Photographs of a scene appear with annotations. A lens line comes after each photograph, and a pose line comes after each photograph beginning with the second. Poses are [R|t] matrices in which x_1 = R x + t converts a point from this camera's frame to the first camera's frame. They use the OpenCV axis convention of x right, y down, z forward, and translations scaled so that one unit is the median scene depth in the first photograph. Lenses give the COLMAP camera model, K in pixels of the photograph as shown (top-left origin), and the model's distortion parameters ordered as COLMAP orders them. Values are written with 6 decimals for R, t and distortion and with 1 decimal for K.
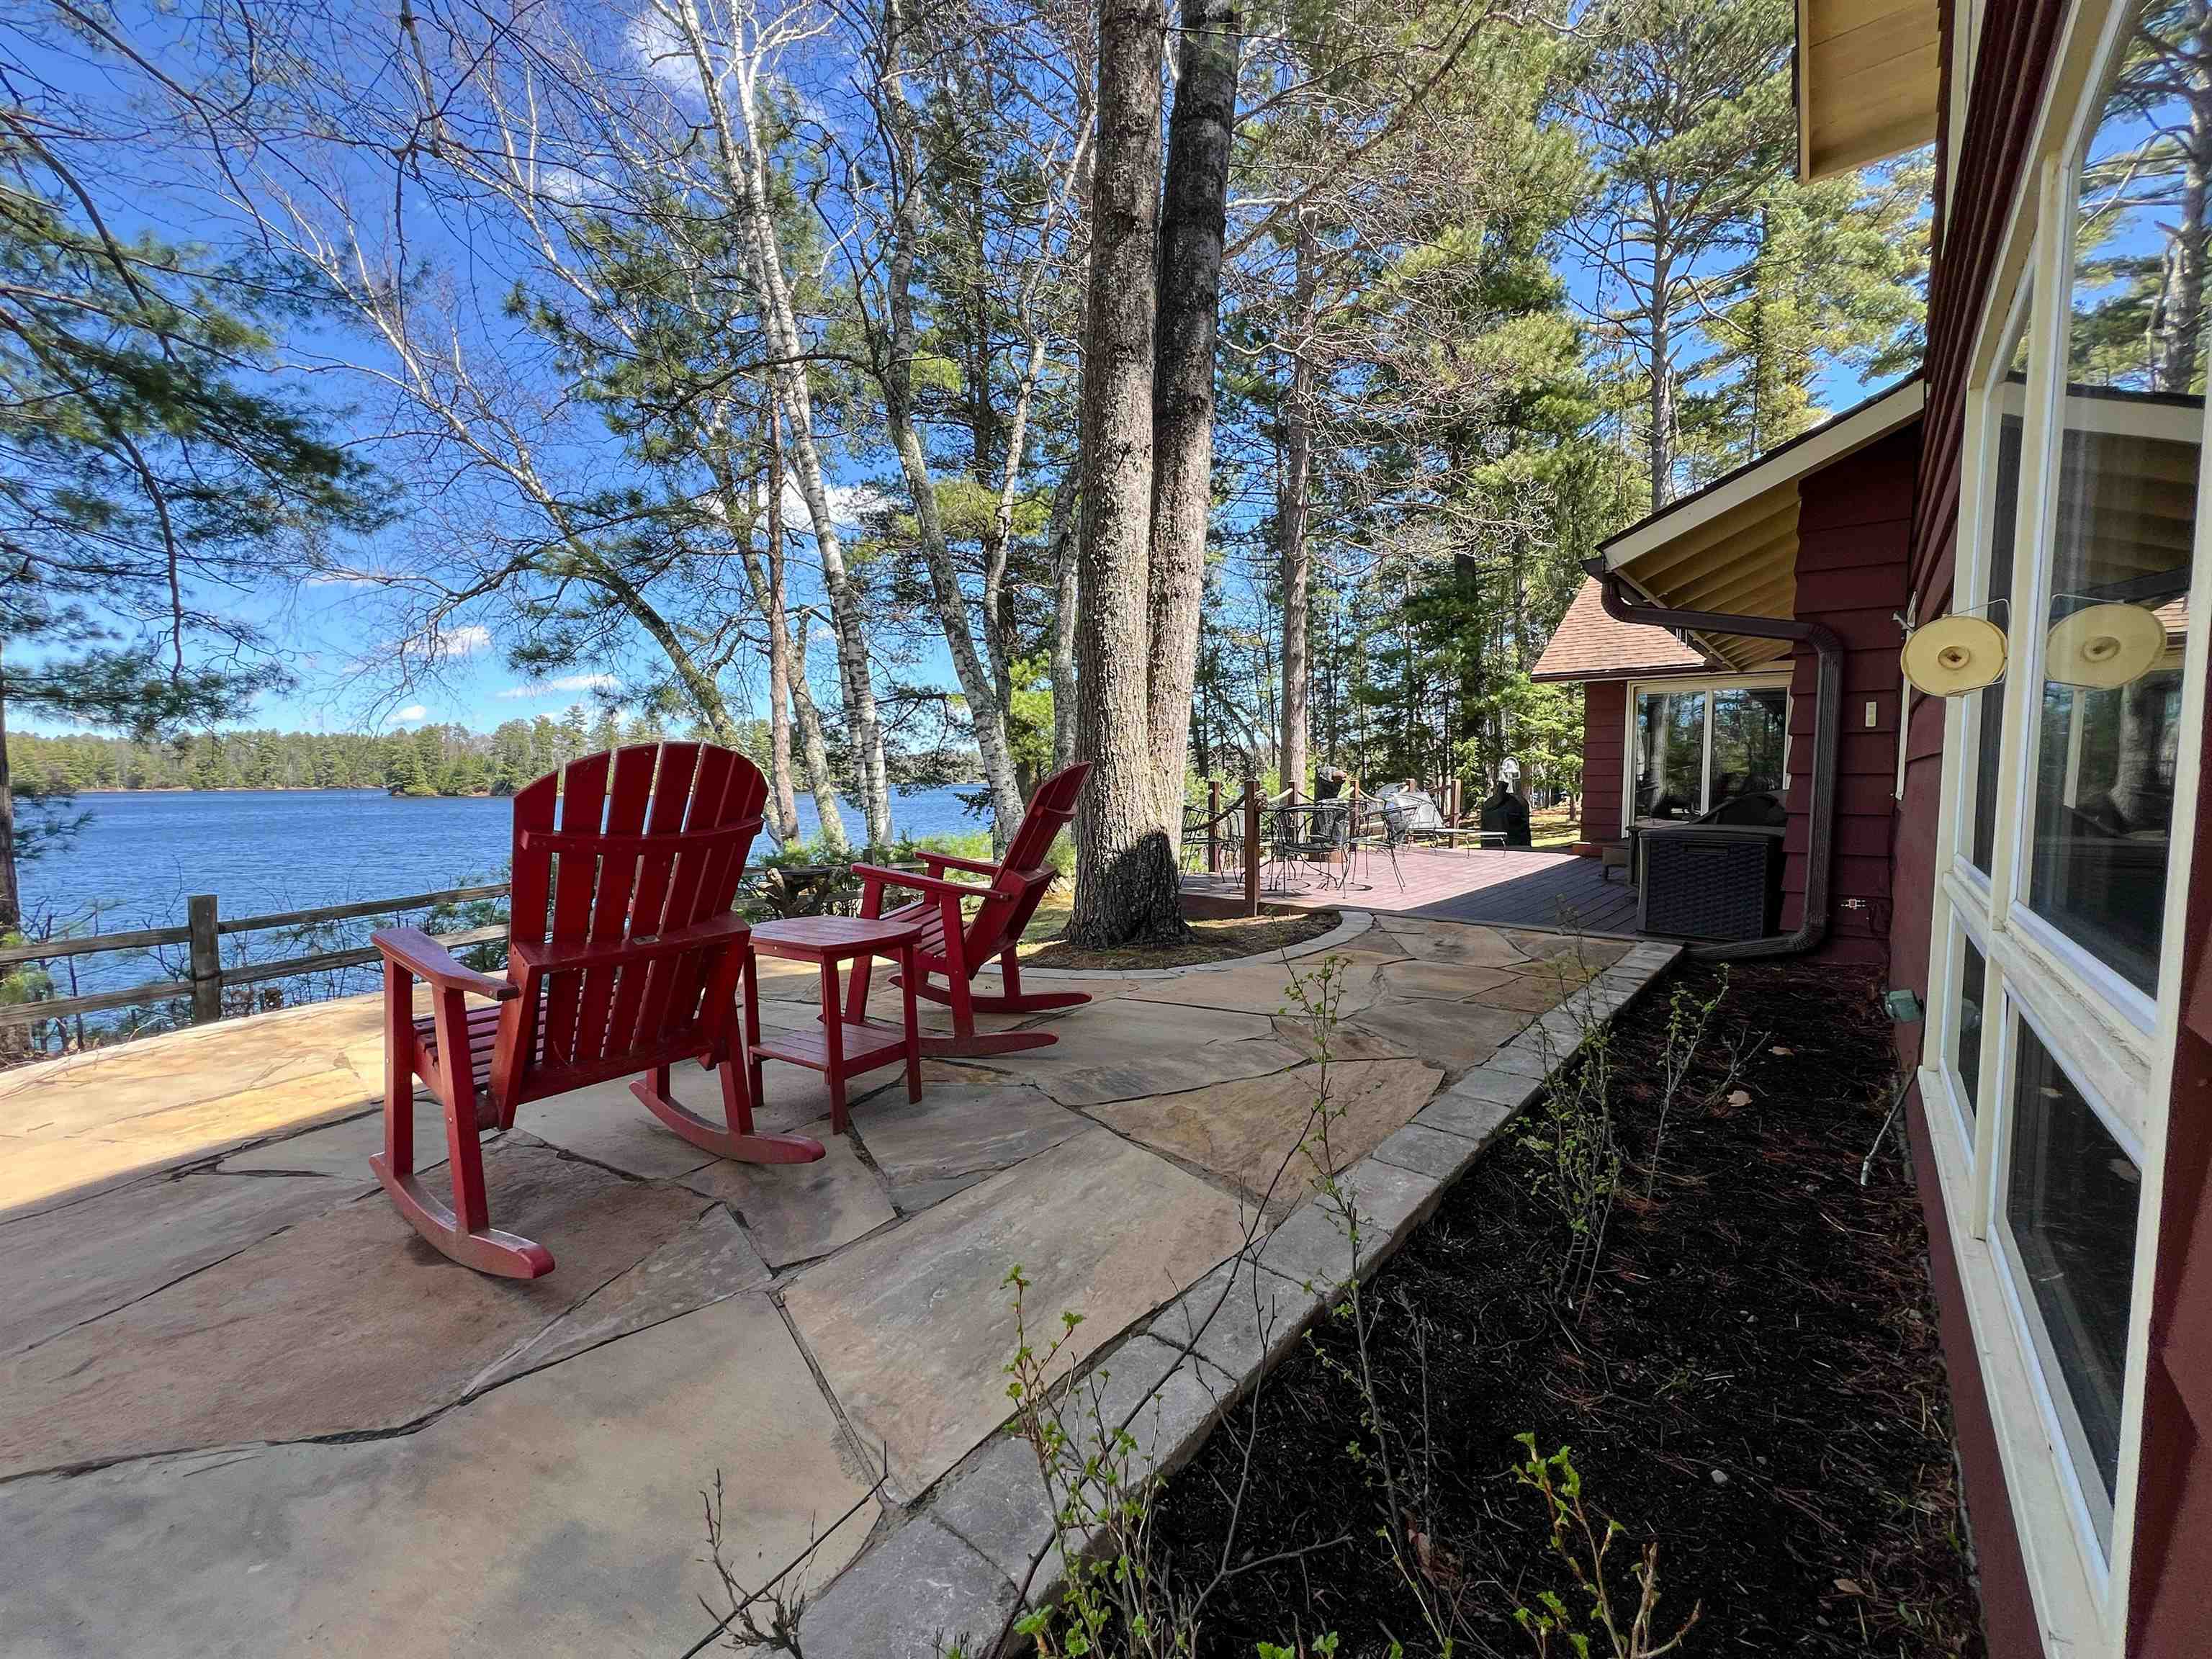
lens RADIAL K [[923.9, 0, 1106.1], [0, 923.9, 844.7], [0, 0, 1]] dist [0.001788, 0.000417]
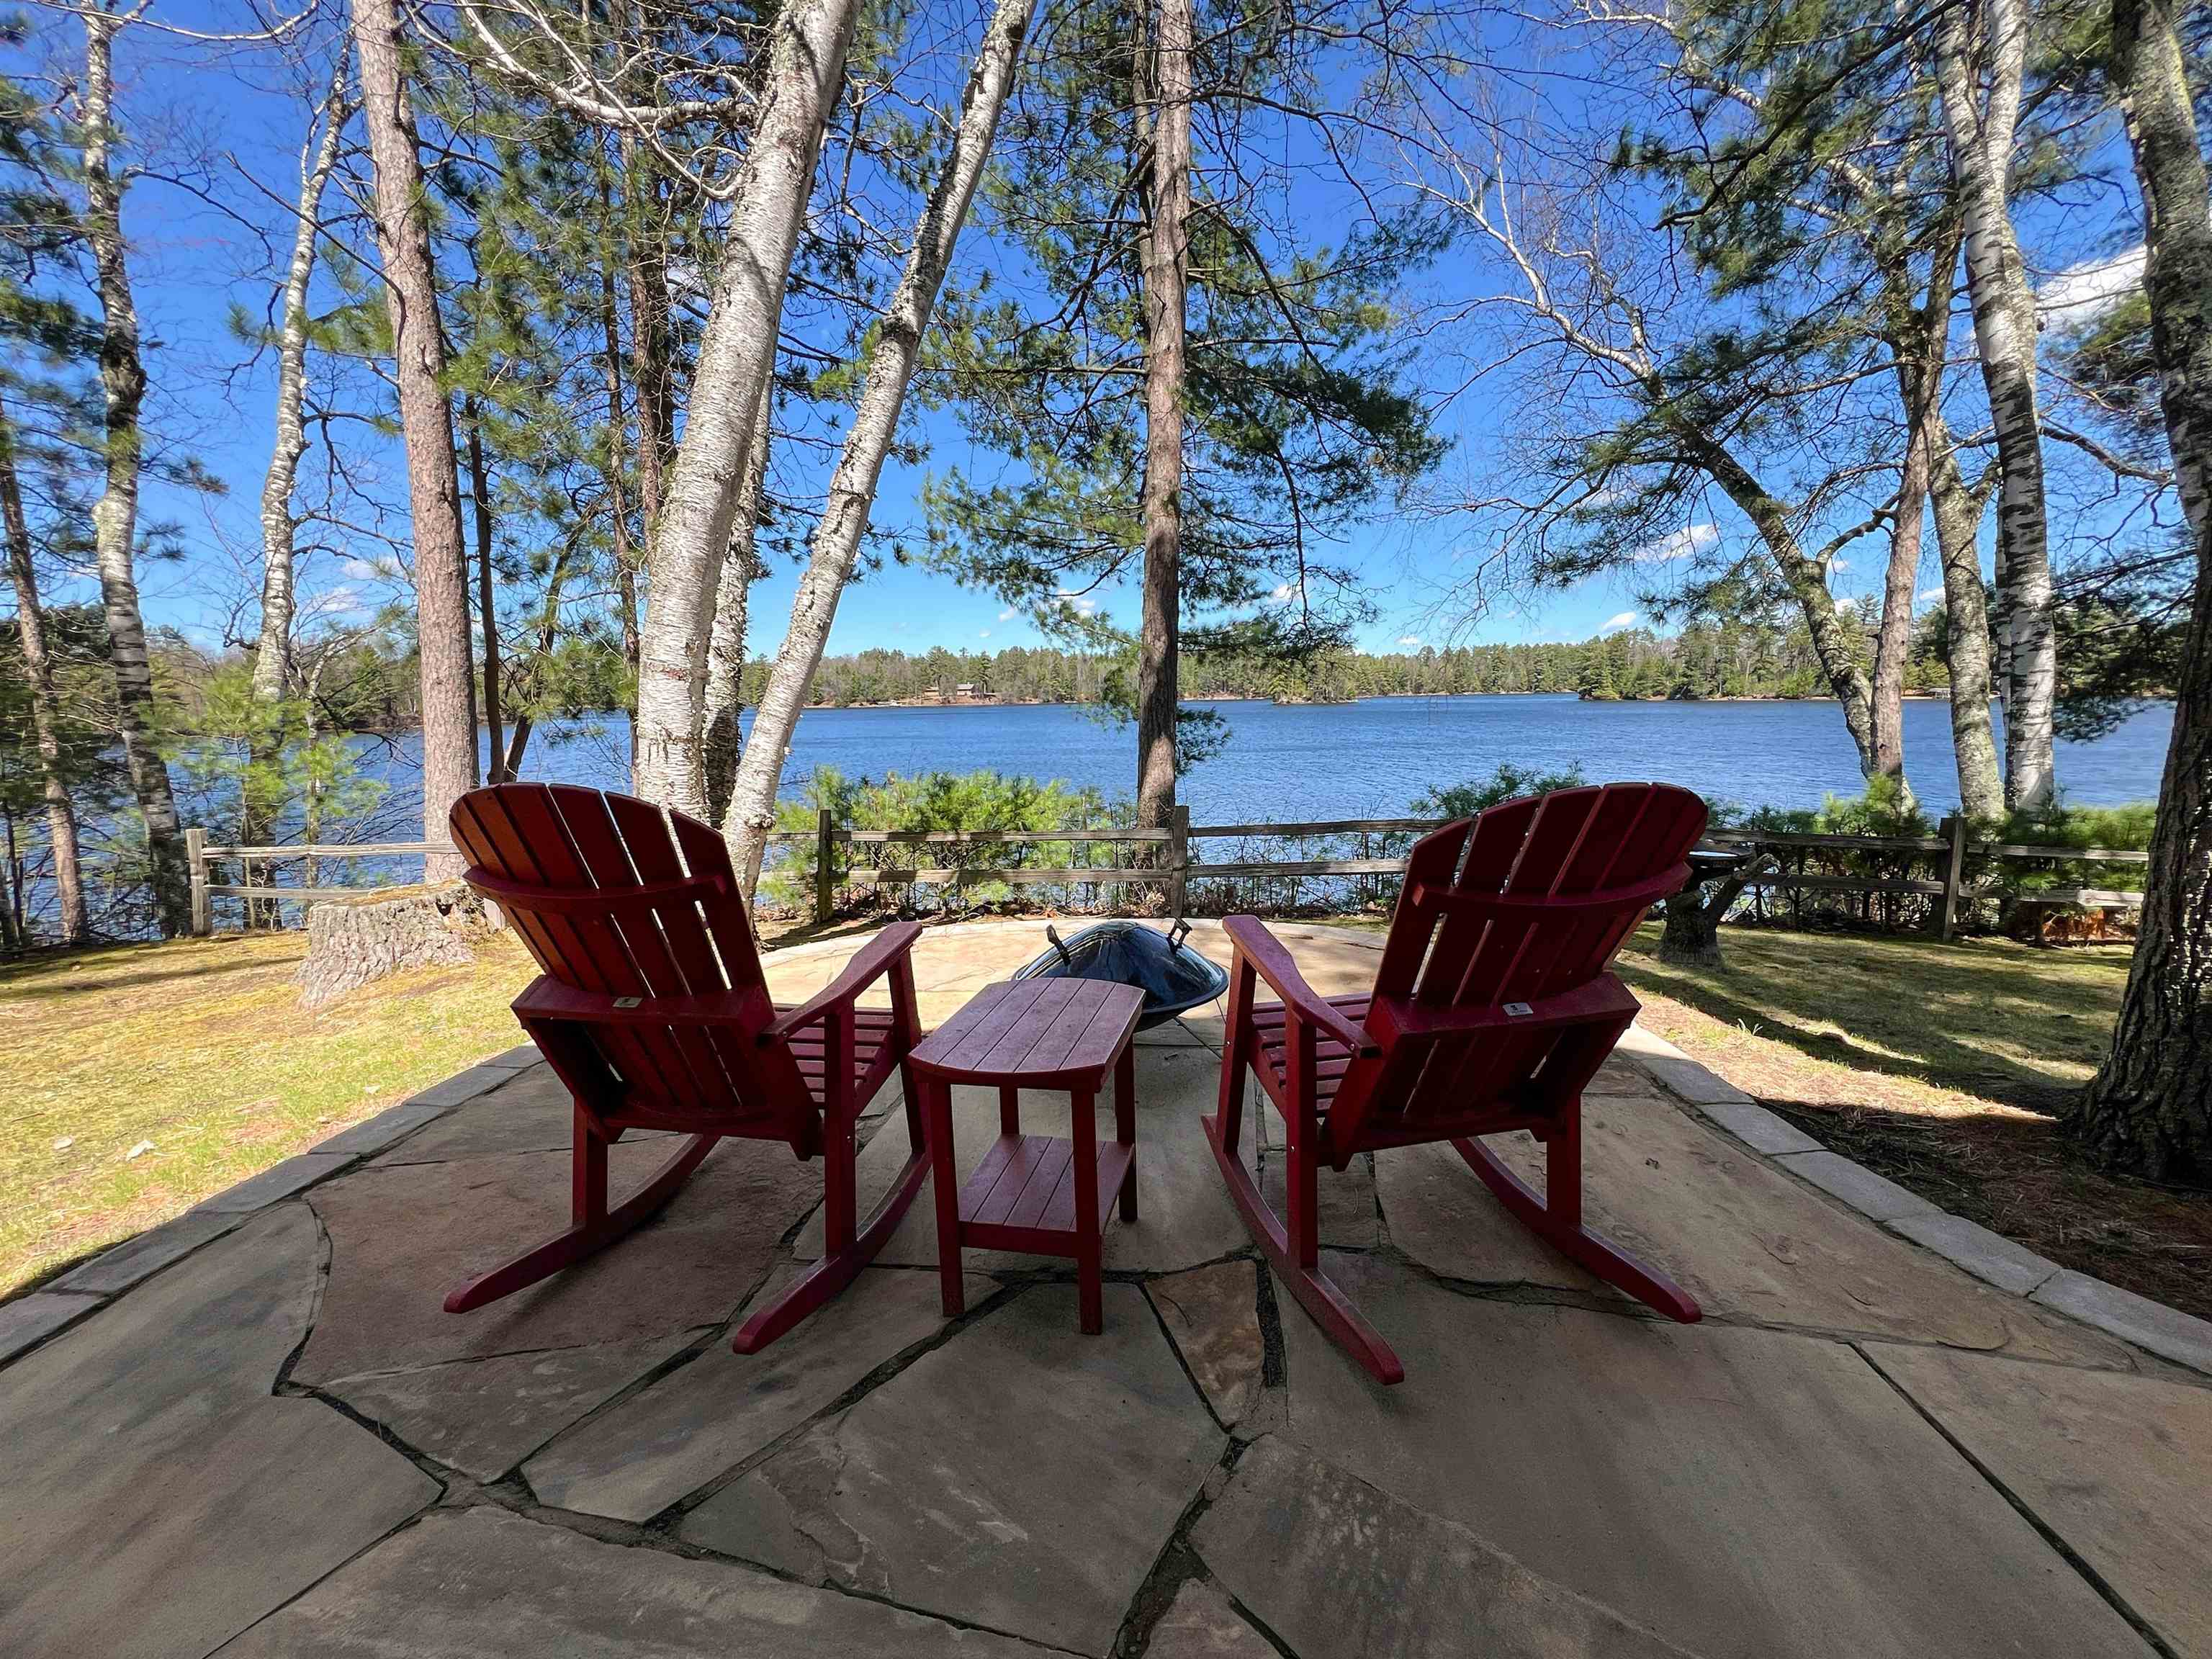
lens RADIAL K [[923.9, 0, 1106.1], [0, 923.9, 844.7], [0, 0, 1]] dist [0.001788, 0.000417]
pose [[0.393583, 0.149785, -0.907004, 0.077346], [-0.050946, 0.988674, 0.141165, -0.032555], [0.917876, -0.009352, 0.396756, 0.194660]]
